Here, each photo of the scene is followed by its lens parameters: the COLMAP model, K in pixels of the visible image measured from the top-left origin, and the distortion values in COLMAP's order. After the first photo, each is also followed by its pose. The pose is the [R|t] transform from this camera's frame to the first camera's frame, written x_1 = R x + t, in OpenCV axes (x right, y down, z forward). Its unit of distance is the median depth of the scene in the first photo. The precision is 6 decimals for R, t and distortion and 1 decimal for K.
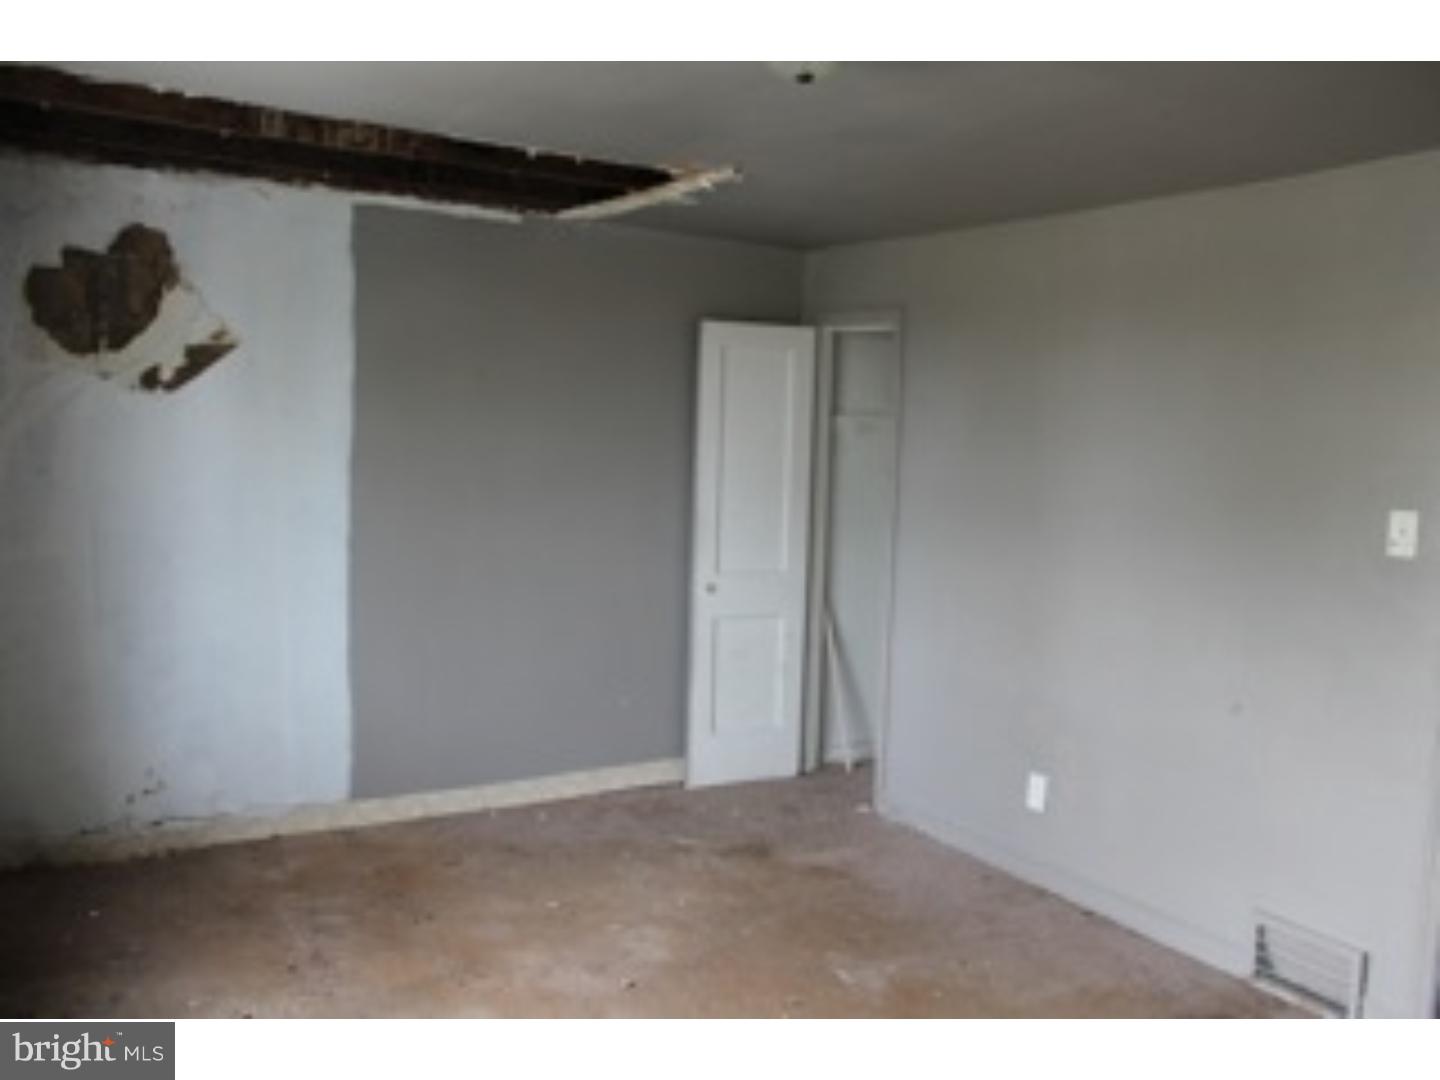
lens RADIAL K [[1225.6, 0, 734.8], [0, 1225.6, 541.1], [0, 0, 1]] dist [-0.159390, 0.129182]
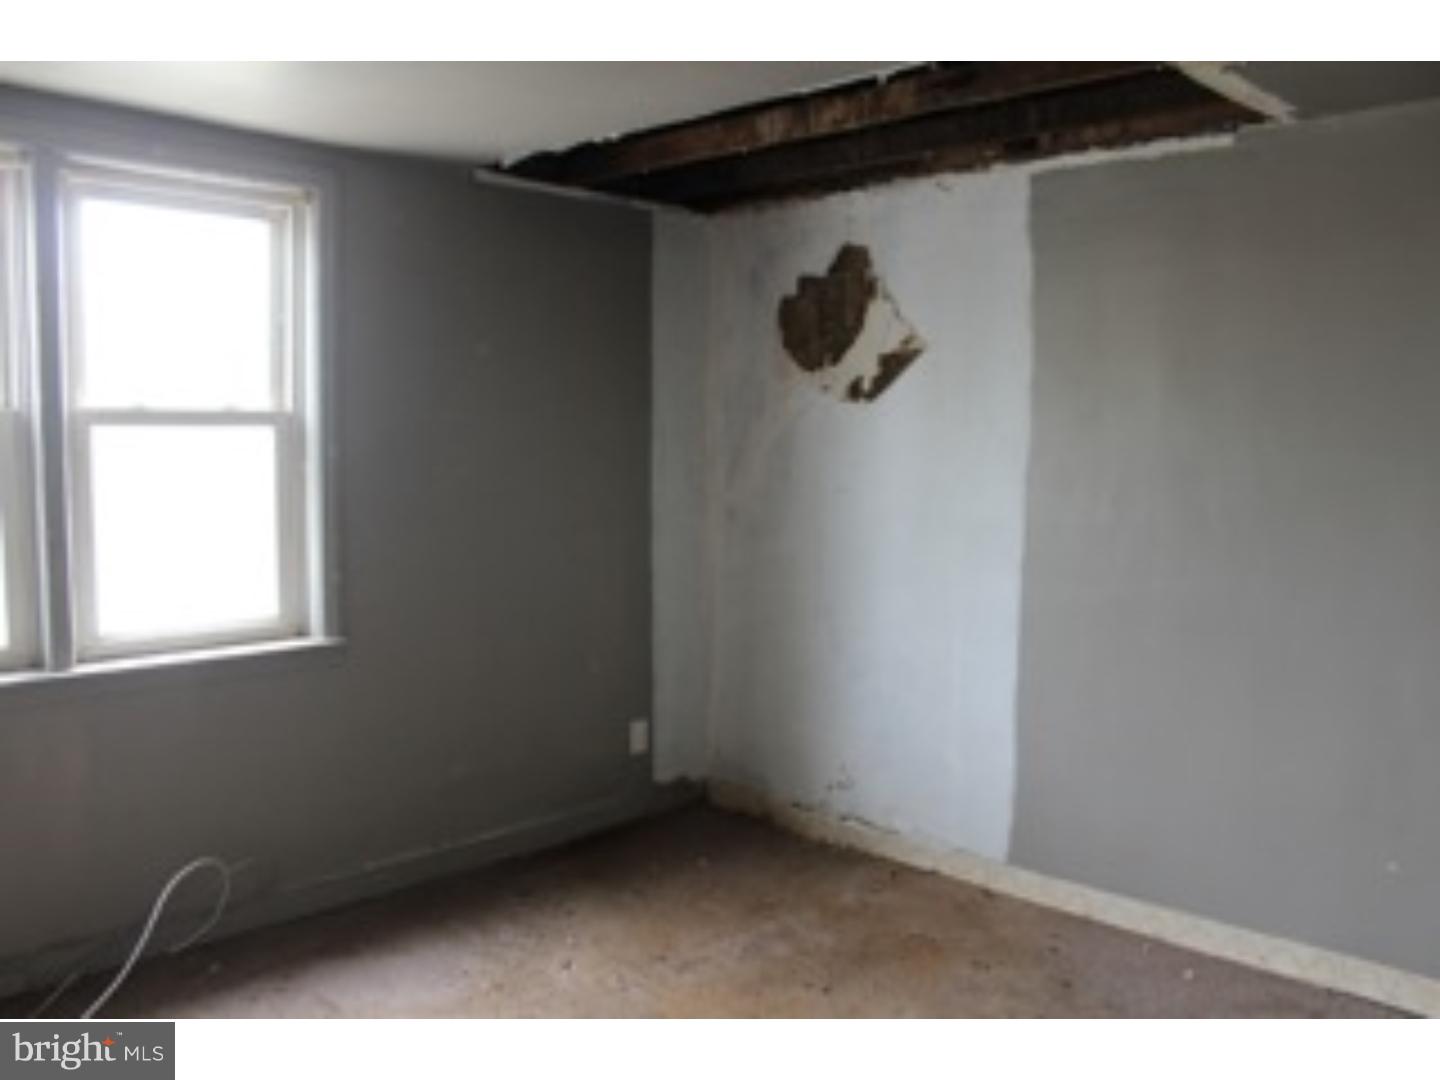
lens RADIAL K [[1225.6, 0, 733.8], [0, 1225.6, 536.1], [0, 0, 1]] dist [-0.159390, 0.129182]
pose [[0.213356, 0.049930, -0.975698, 0.529753], [-0.084009, 0.995932, 0.032595, -0.034880], [0.973356, 0.075013, 0.216683, 0.669923]]
